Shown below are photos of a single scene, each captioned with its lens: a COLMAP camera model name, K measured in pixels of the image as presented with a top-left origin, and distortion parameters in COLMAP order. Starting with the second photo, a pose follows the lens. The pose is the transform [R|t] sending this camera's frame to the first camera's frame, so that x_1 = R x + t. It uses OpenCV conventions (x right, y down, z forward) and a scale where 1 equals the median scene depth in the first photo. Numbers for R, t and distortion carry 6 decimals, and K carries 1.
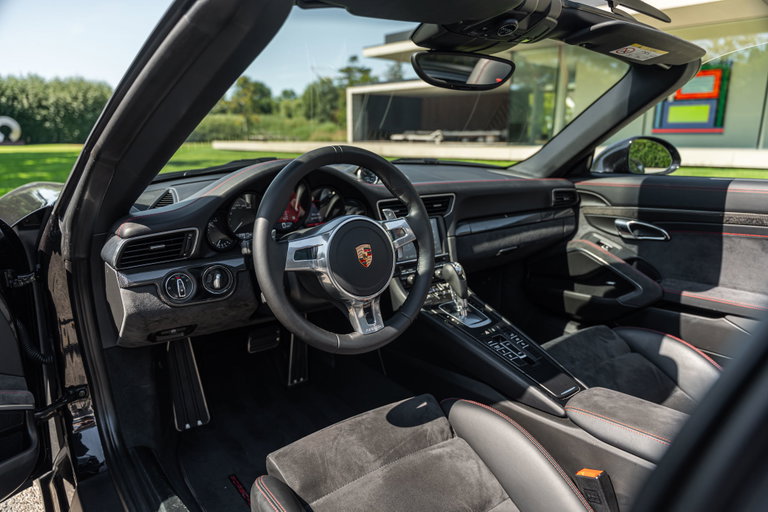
lens RADIAL K [[517.9, 0, 384.0], [0, 517.9, 256.0], [0, 0, 1]] dist [0.003492, -0.000513]
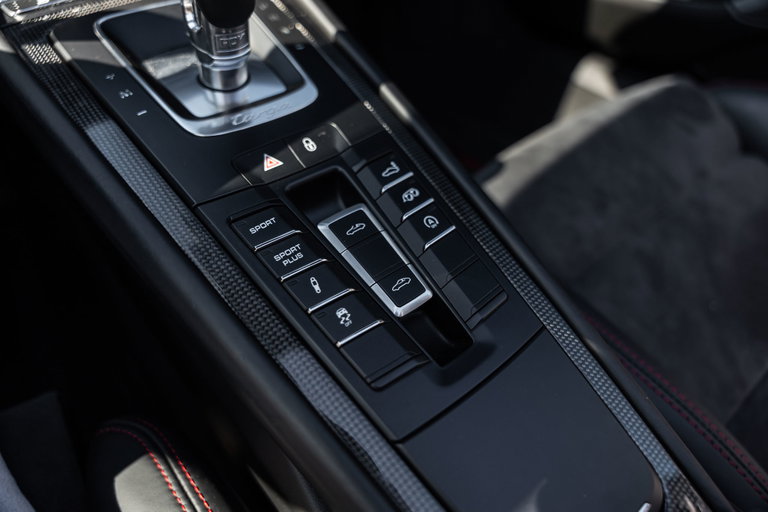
lens RADIAL K [[517.9, 0, 384.0], [0, 517.9, 256.0], [0, 0, 1]] dist [0.003492, -0.000513]
pose [[0.999161, 0.000860, 0.040942, 0.225948], [-0.021805, 0.857436, 0.514129, 0.066129], [-0.034663, -0.514590, 0.856735, 0.759173]]
